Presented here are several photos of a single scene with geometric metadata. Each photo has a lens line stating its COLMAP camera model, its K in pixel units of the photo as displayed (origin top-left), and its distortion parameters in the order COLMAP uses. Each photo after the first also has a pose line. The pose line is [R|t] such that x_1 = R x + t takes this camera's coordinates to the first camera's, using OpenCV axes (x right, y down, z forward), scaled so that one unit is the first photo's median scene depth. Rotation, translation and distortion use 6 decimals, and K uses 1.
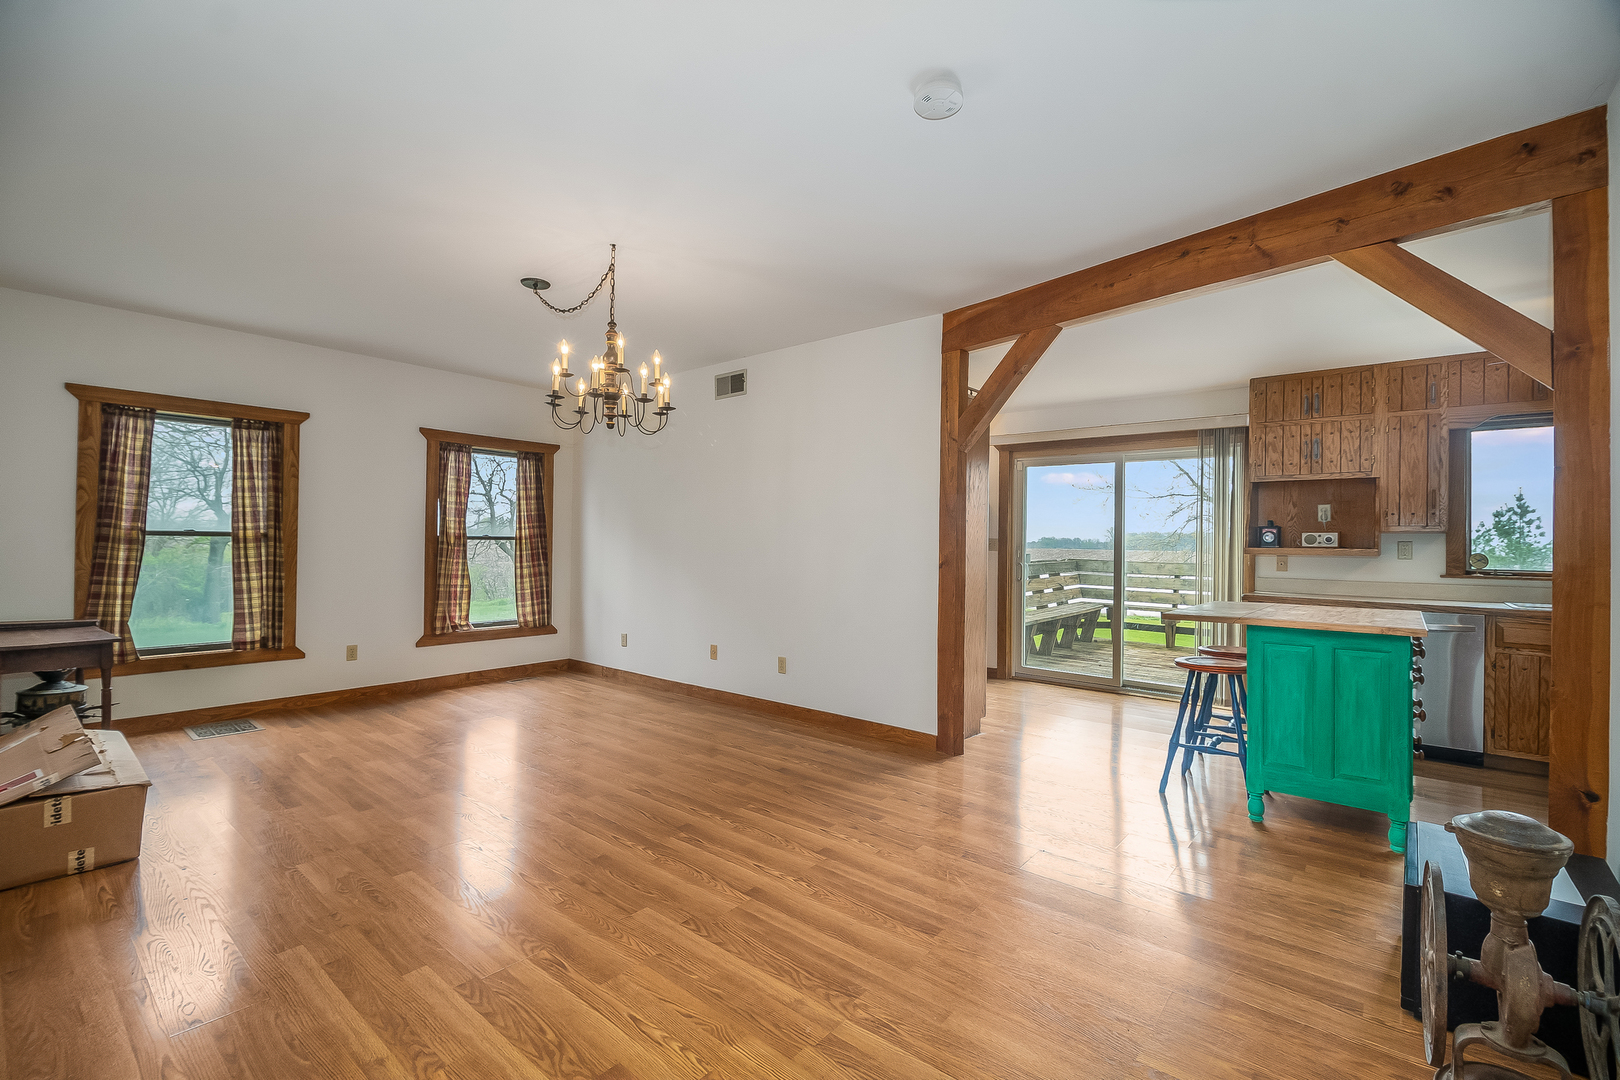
lens RADIAL K [[706.7, 0, 810.0], [0, 706.7, 540.0], [0, 0, 1]] dist [-0.000488, -0.000318]
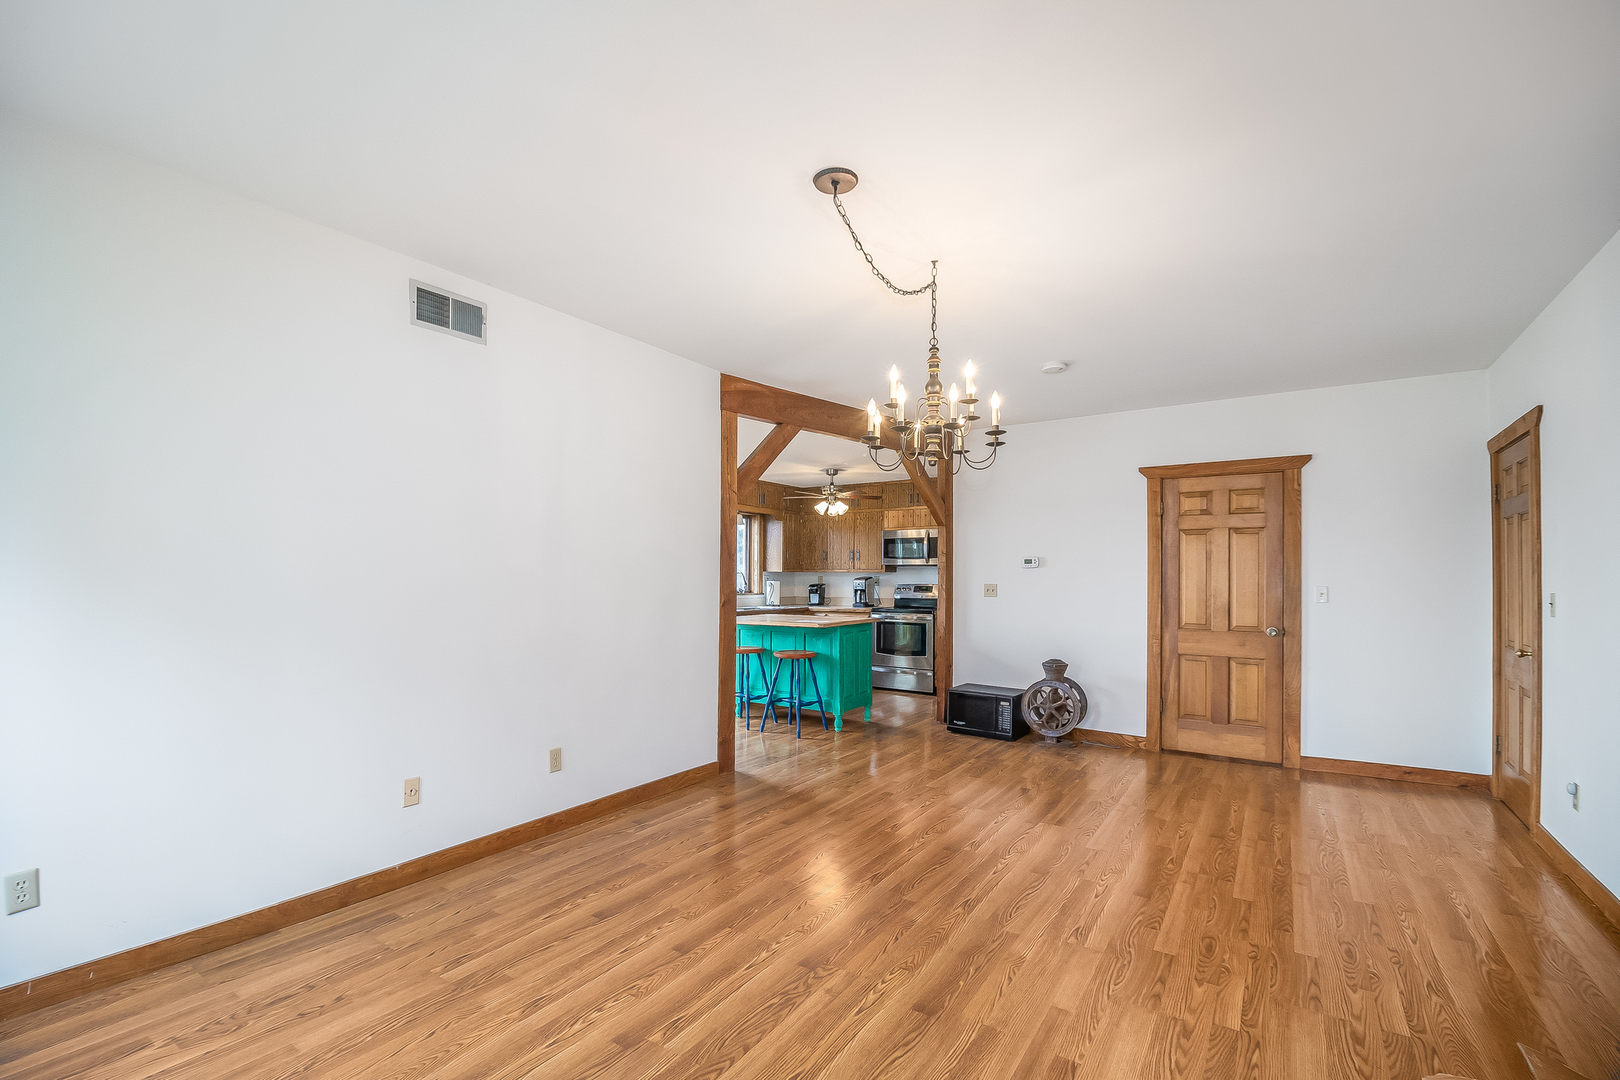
lens RADIAL K [[714.5, 0, 793.3], [0, 714.5, 576.8], [0, 0, 1]] dist [0.000078, -0.000176]
pose [[-0.097141, -0.014291, 0.995168, -0.938264], [-0.012226, 0.999839, 0.013165, -0.022954], [-0.995196, -0.010888, -0.097300, 1.014250]]
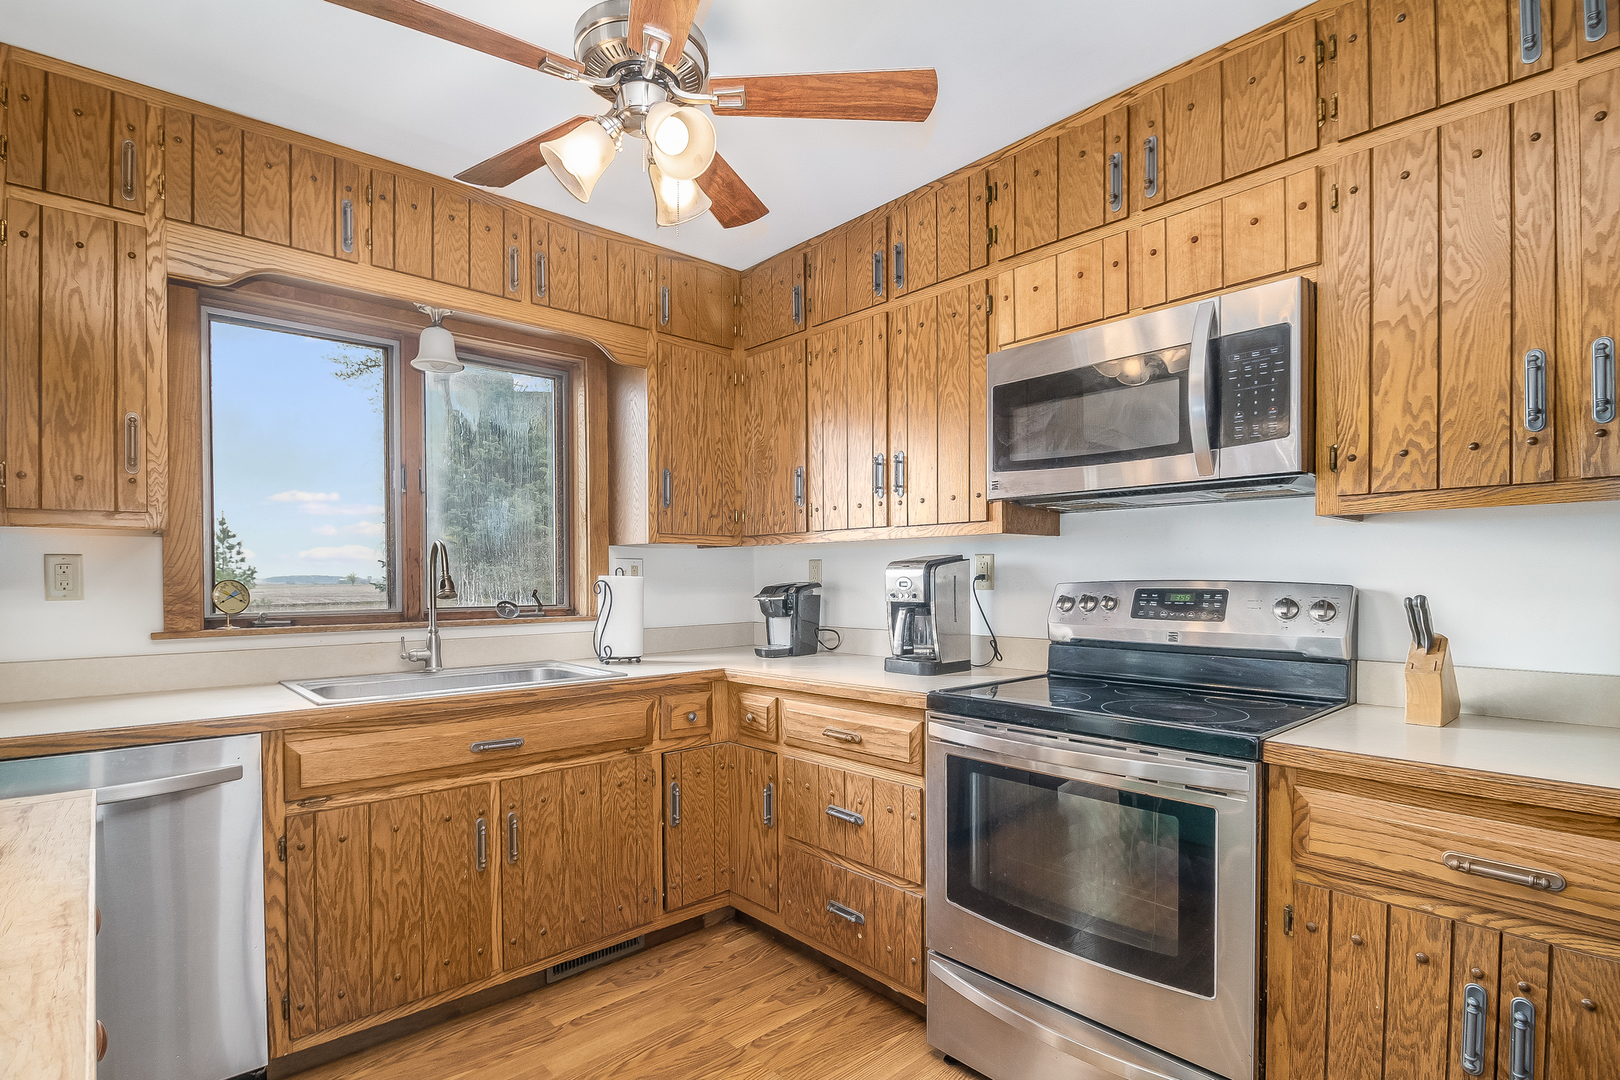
lens RADIAL K [[764.2, 0, 799.5], [0, 764.2, 587.5], [0, 0, 1]] dist [-0.015074, 0.000267]
pose [[0.124555, -0.024364, 0.991914, 0.550117], [-0.002118, 0.999690, 0.024821, 0.012685], [-0.992210, -0.005192, 0.124465, 0.623362]]
